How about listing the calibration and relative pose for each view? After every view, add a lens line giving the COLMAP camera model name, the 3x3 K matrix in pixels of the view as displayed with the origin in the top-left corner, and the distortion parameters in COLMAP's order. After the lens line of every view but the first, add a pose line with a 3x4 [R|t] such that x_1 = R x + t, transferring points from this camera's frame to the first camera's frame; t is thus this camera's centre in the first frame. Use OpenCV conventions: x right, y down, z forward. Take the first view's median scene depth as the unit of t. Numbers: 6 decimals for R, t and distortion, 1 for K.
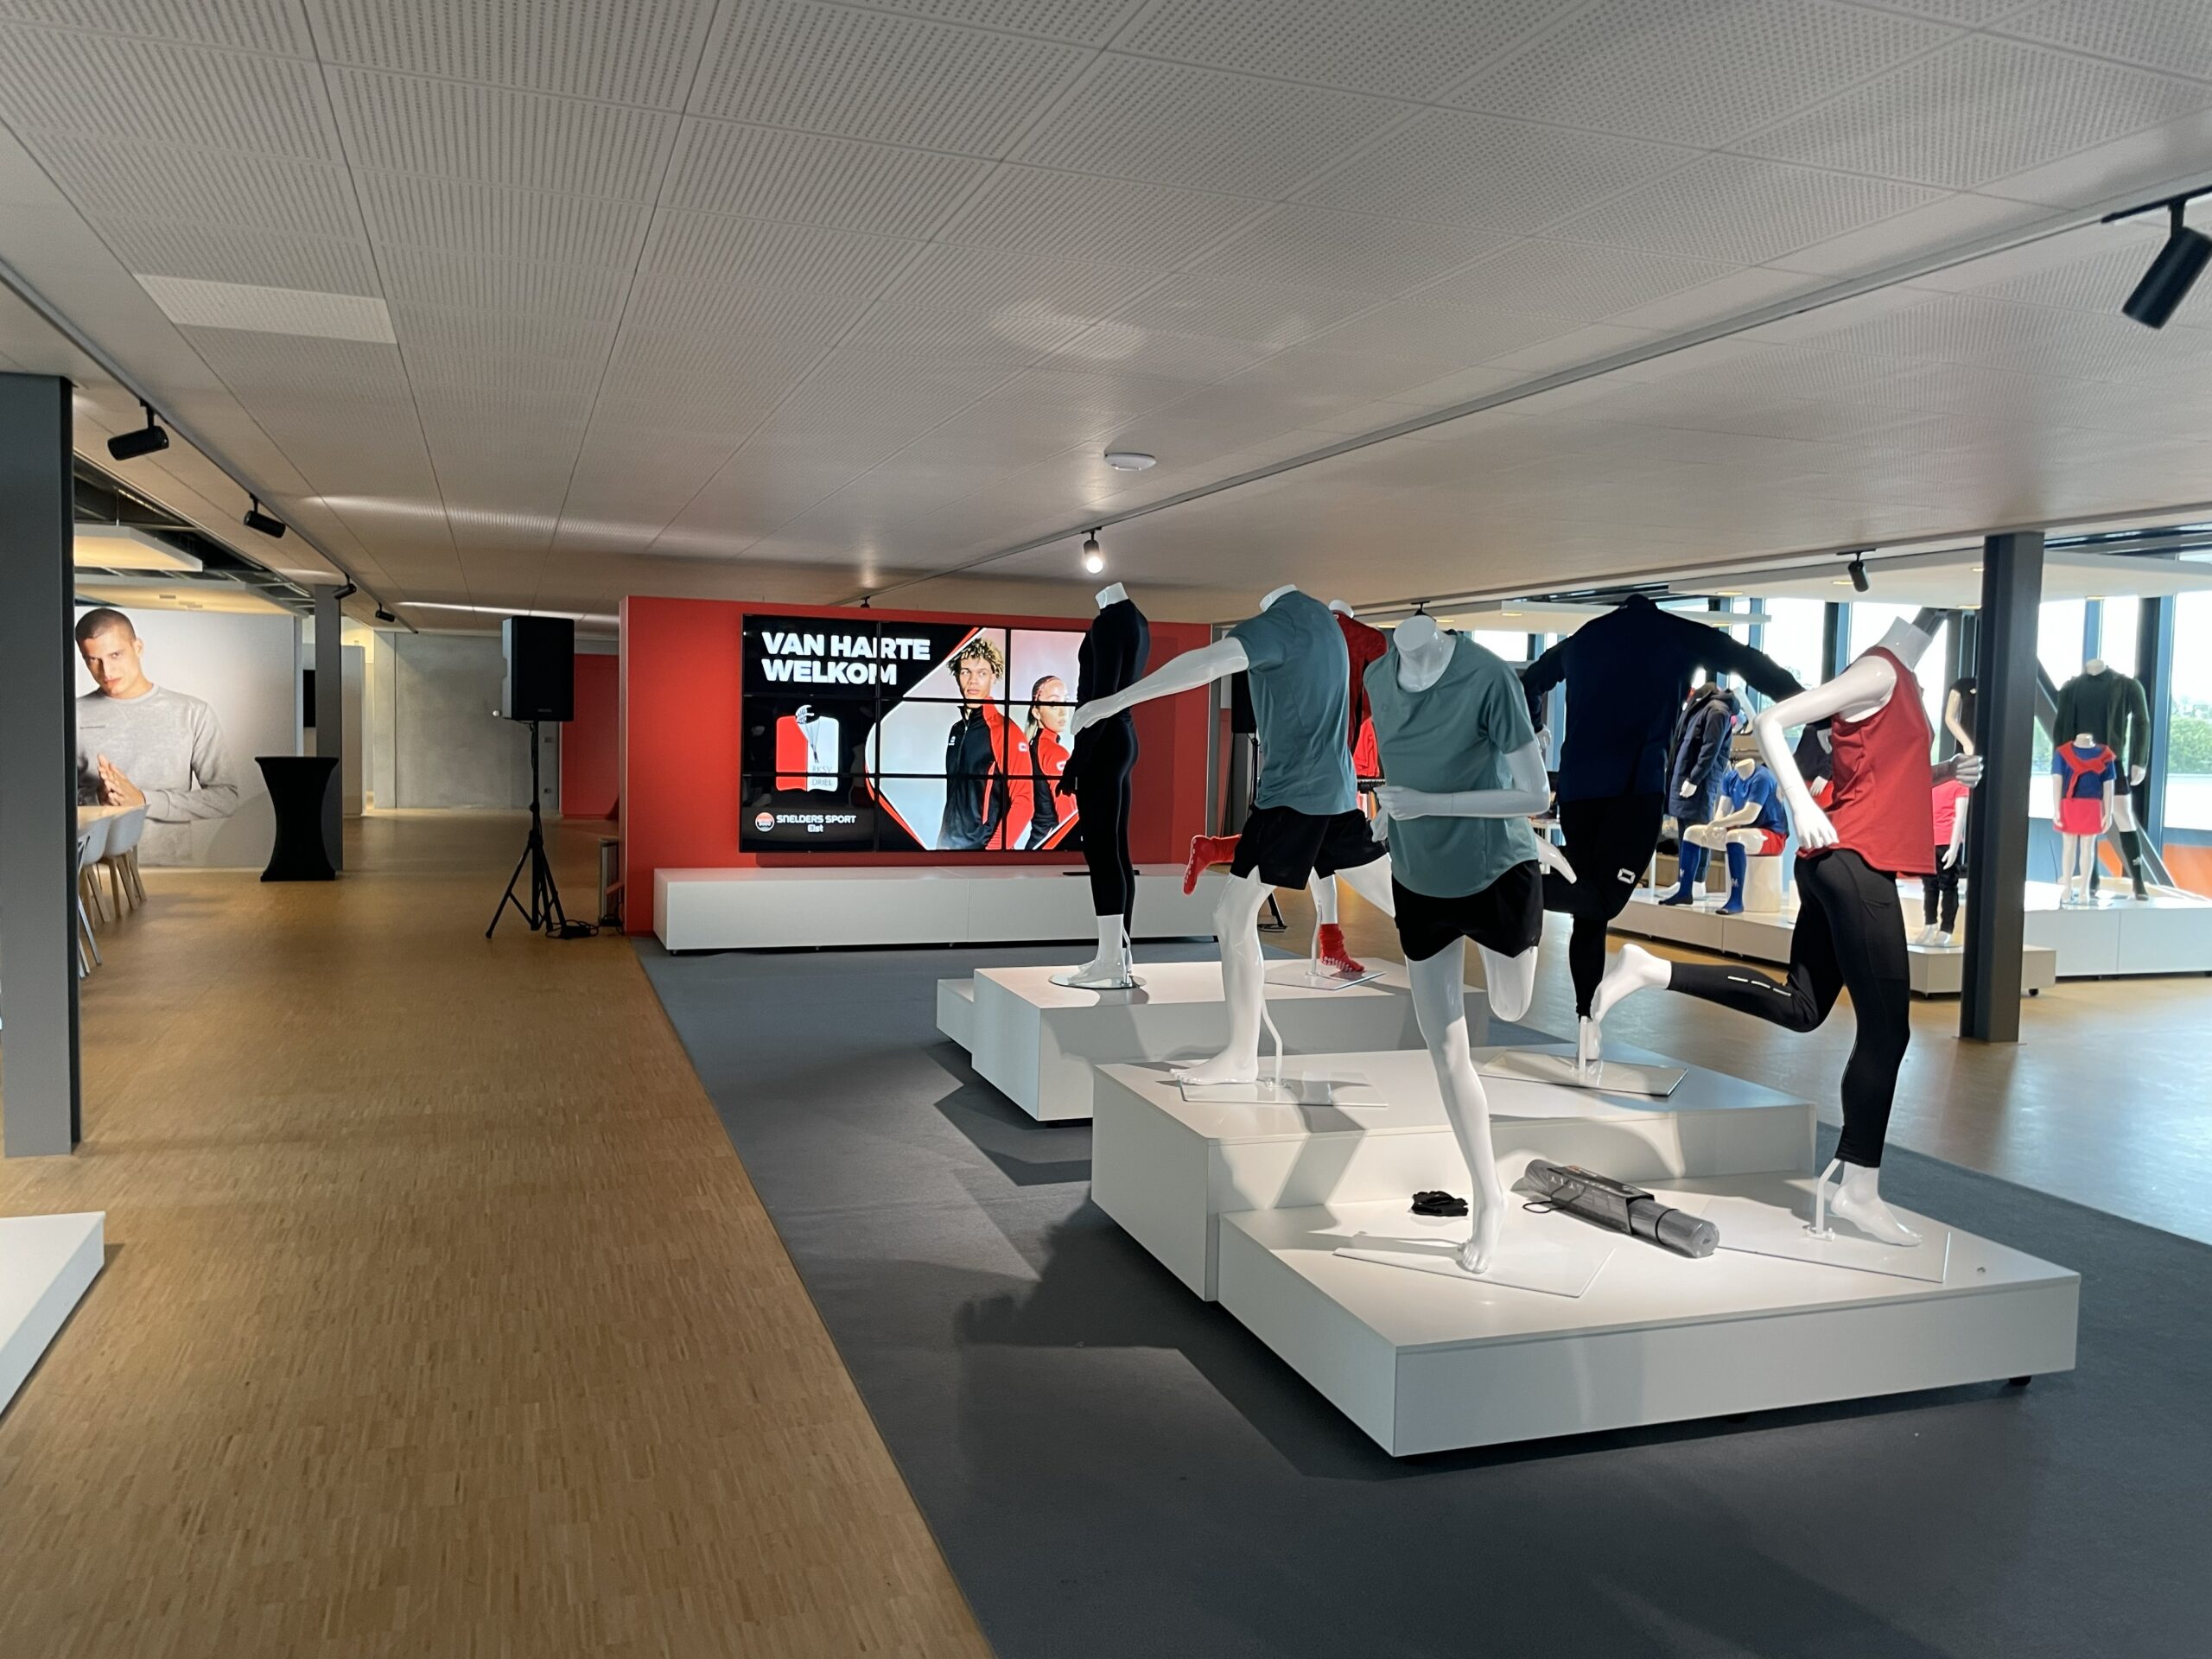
lens RADIAL K [[1683.4, 0, 1144.4], [0, 1683.4, 830.5], [0, 0, 1]] dist [0.093464, -0.128438]
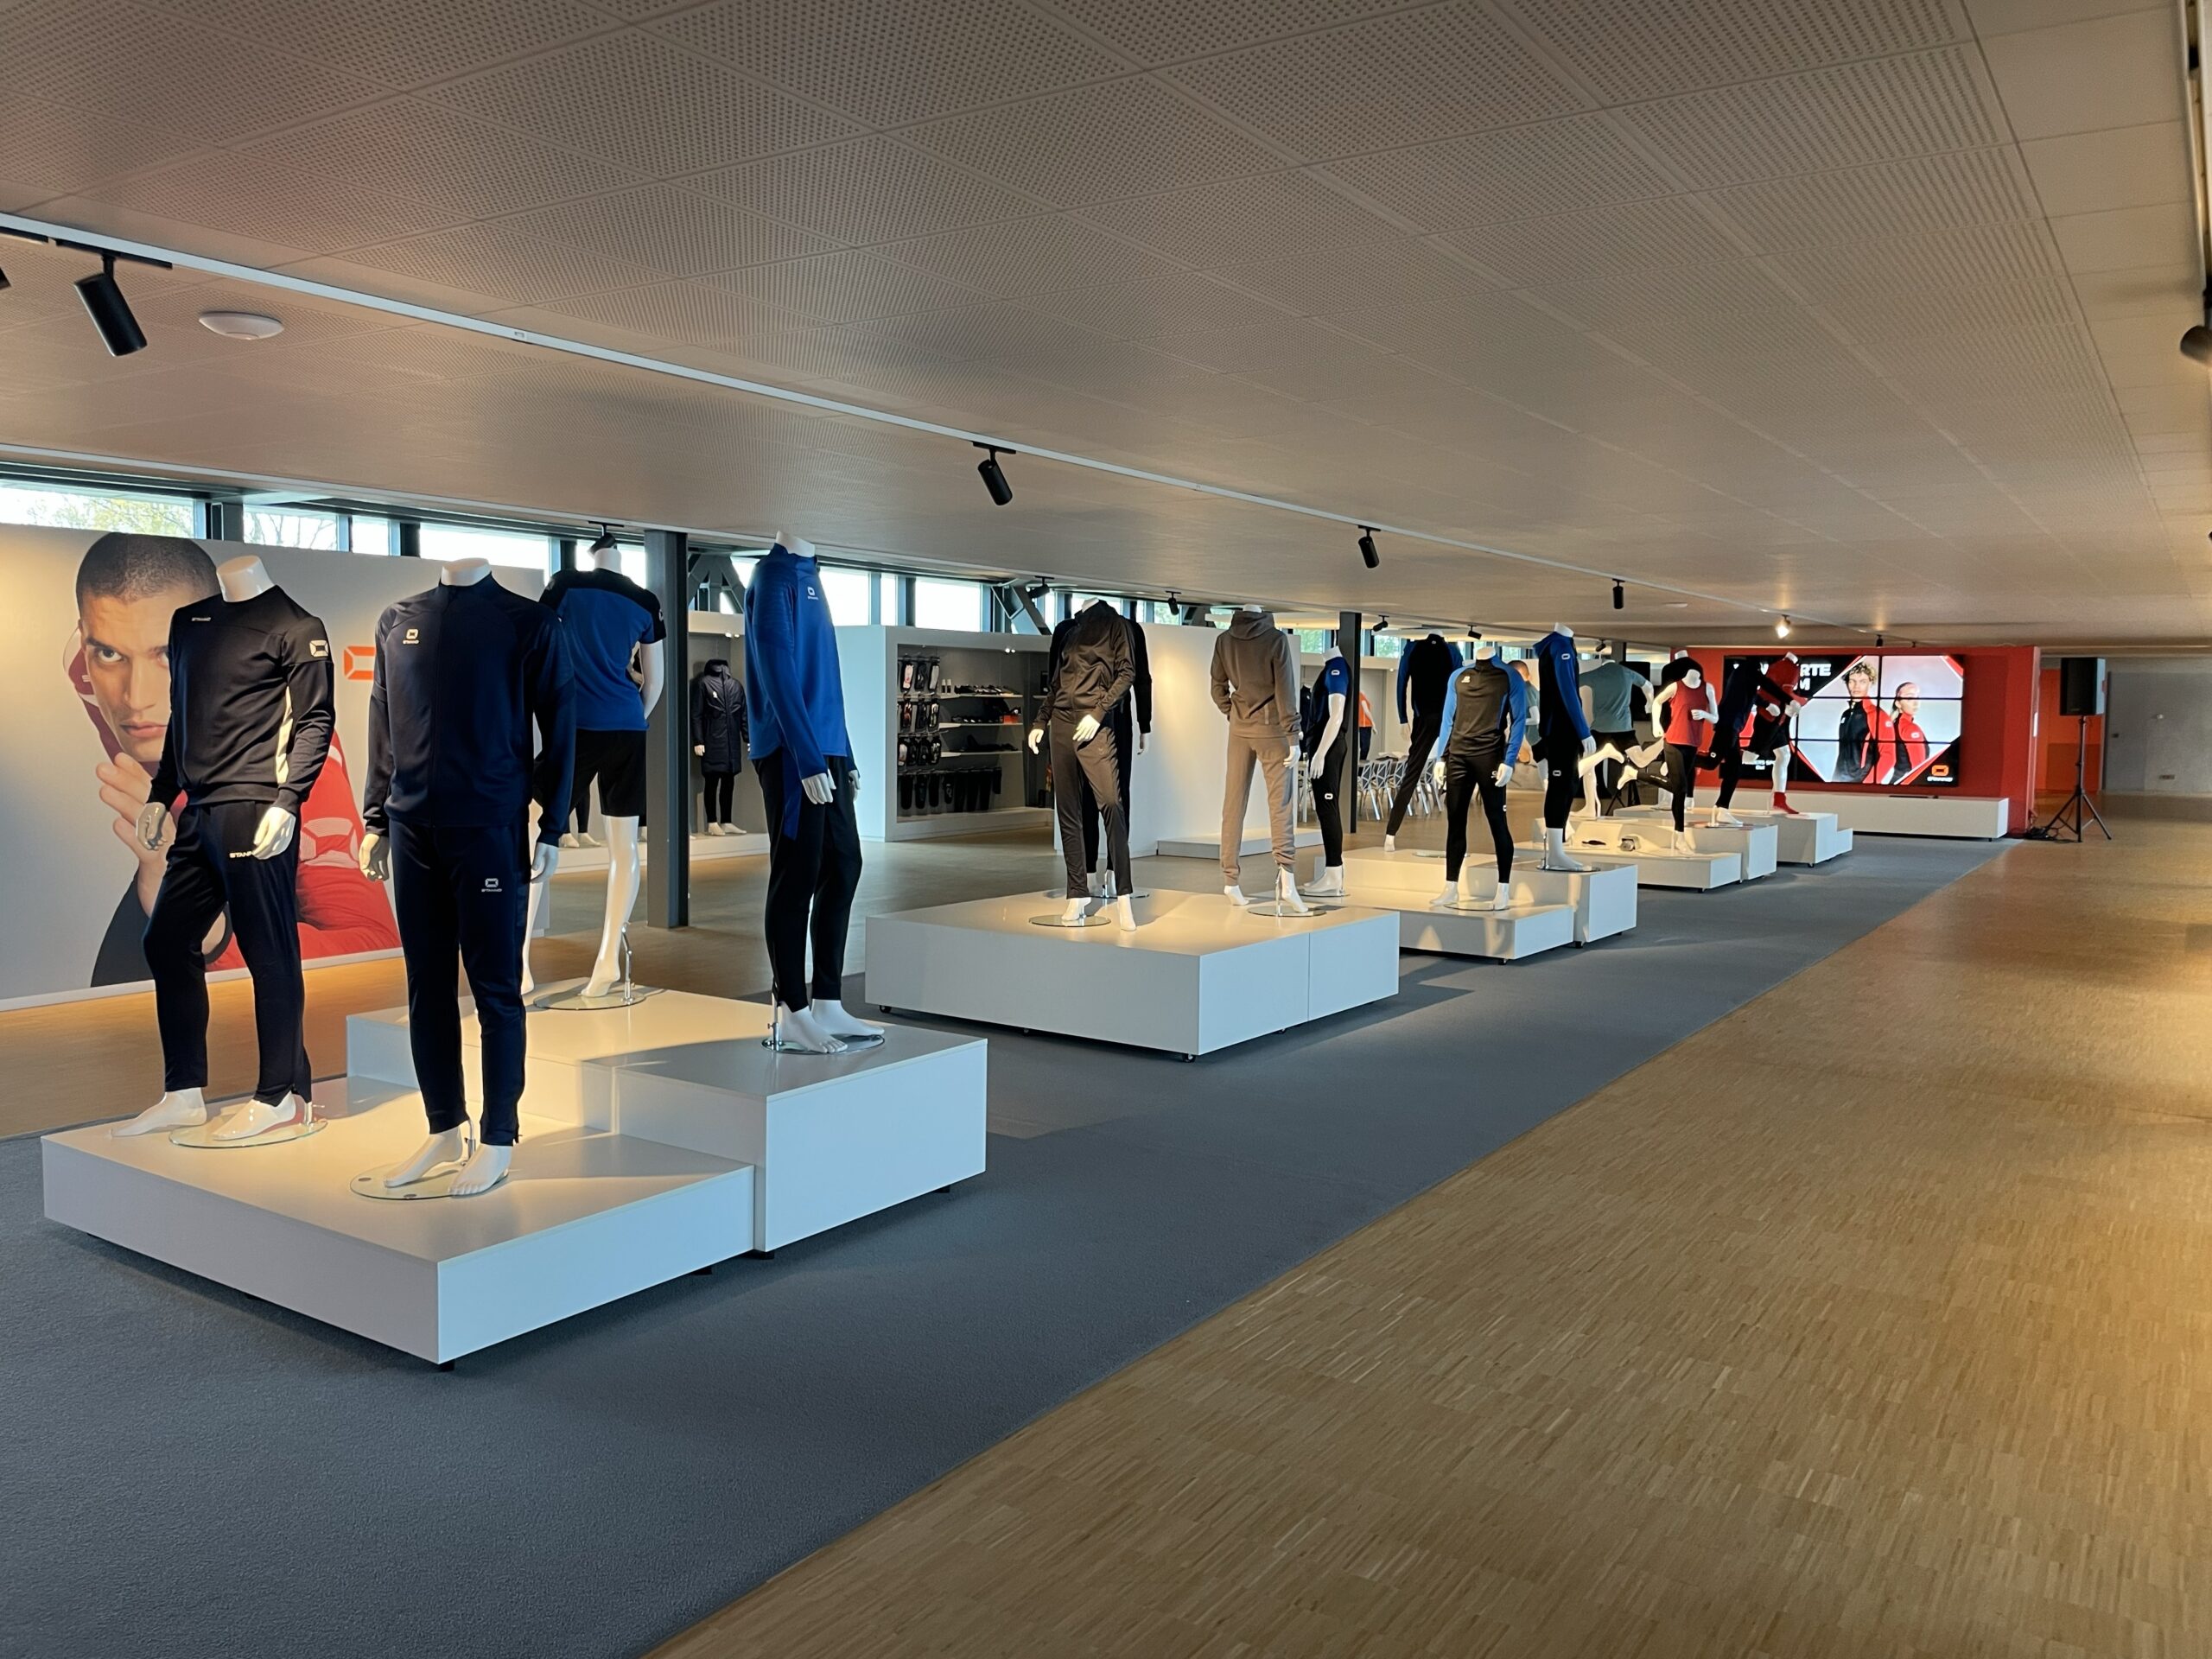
lens RADIAL K [[1683.4, 0, 1100.9], [0, 1683.4, 807.4], [0, 0, 1]] dist [0.093464, -0.128438]
pose [[0.567575, 0.036416, -0.822516, 0.932300], [-0.055393, 0.998447, 0.005982, 0.071305], [0.821456, 0.042166, 0.568711, -0.662118]]
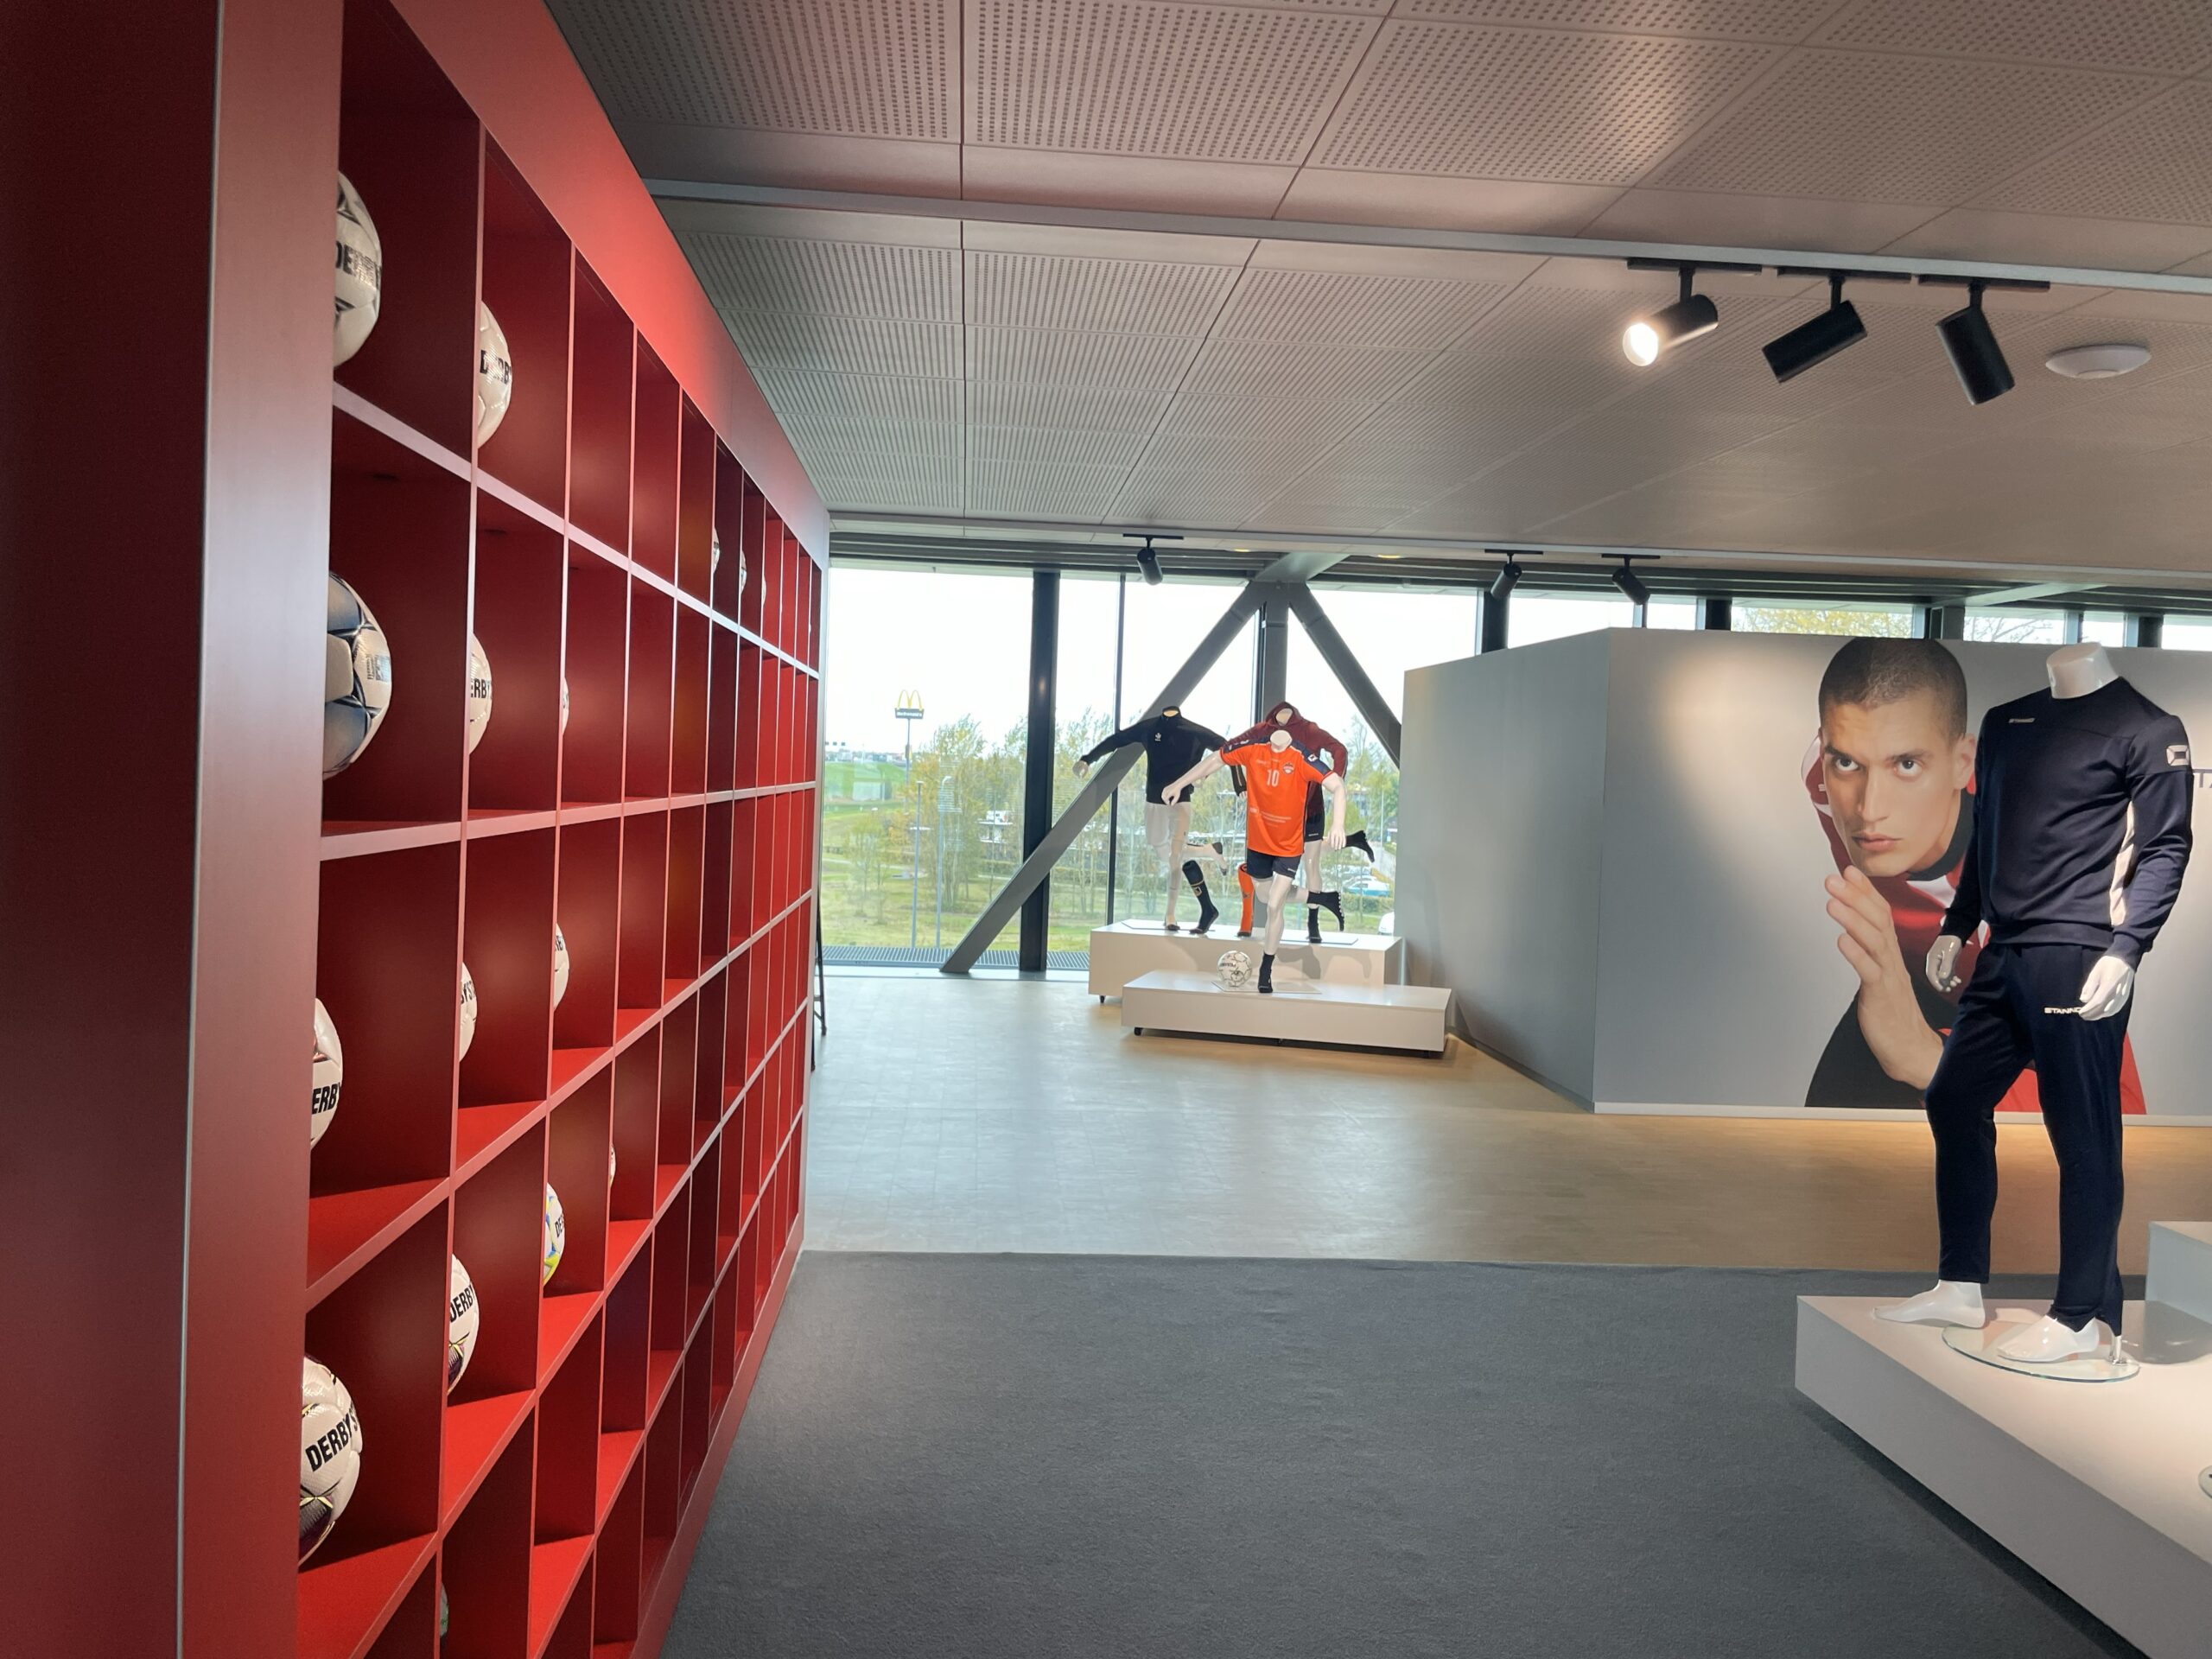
lens RADIAL K [[1683.4, 0, 1092.6], [0, 1683.4, 807.1], [0, 0, 1]] dist [0.093464, -0.128438]
pose [[-0.296964, -0.012544, -0.954806, 0.848945], [-0.108009, 0.993938, 0.020535, 0.070814], [0.948760, 0.109226, -0.296519, -0.681141]]
